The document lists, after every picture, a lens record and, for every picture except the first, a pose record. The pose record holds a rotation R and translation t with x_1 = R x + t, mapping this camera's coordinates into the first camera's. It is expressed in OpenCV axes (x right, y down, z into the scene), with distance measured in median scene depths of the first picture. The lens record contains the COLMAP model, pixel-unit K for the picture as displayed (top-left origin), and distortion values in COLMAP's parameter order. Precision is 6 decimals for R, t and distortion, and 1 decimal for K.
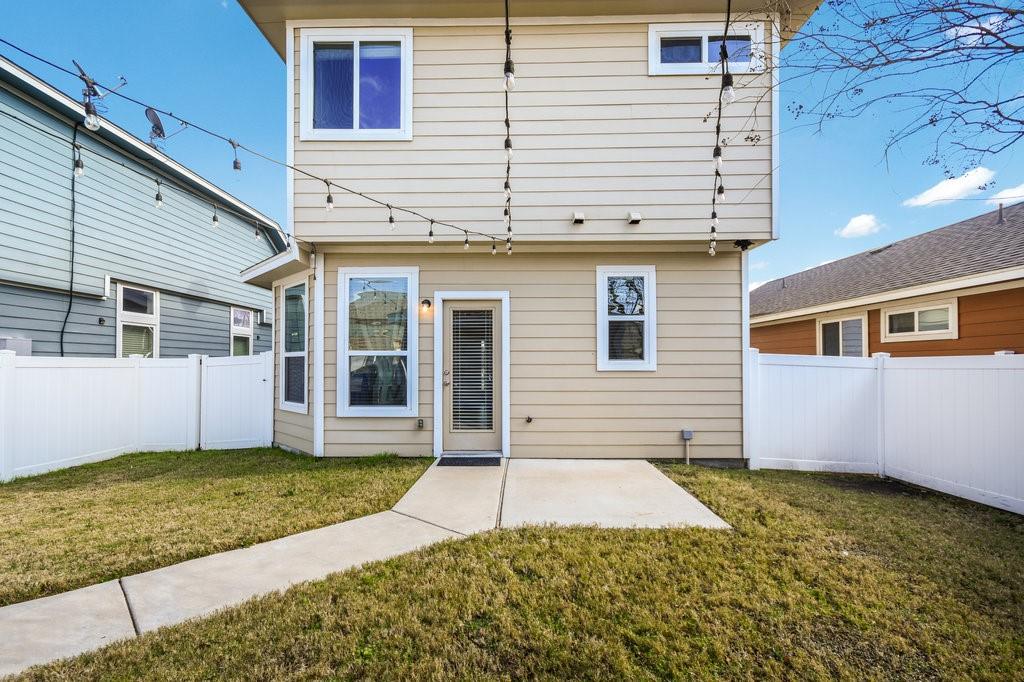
lens RADIAL K [[441.0, 0, 512.7], [0, 441.0, 349.2], [0, 0, 1]] dist [0.012722, -0.002840]
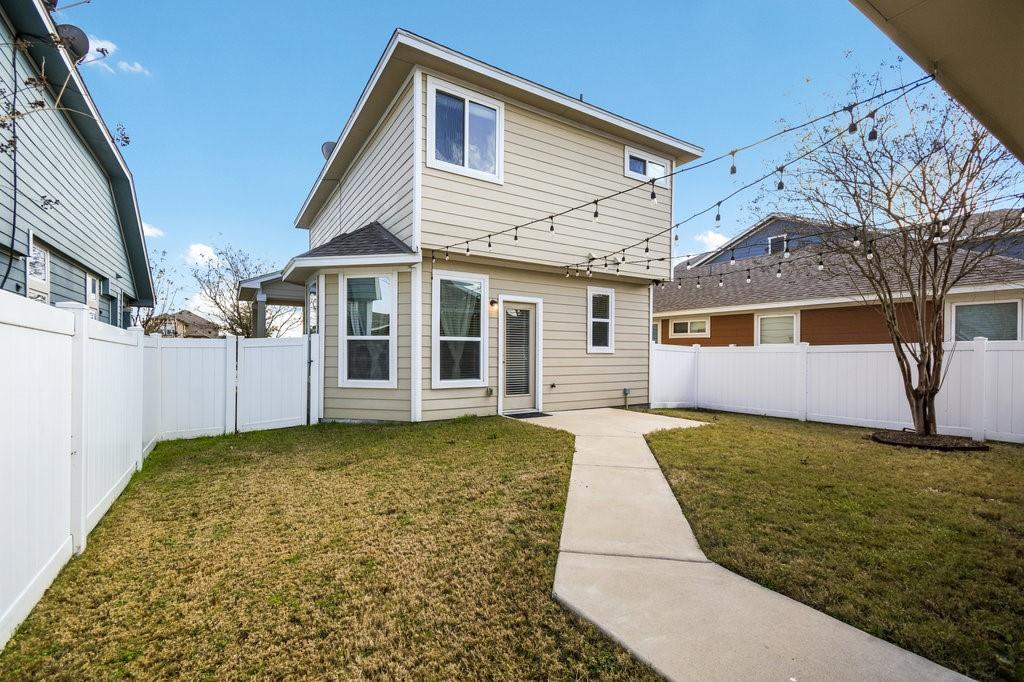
lens RADIAL K [[441.0, 0, 506.9], [0, 441.0, 346.8], [0, 0, 1]] dist [0.012722, -0.002840]
pose [[0.840774, 0.012250, 0.541247, -0.893706], [-0.026054, 0.999501, 0.017850, 0.005887], [-0.540758, -0.029110, 0.840674, -0.163576]]
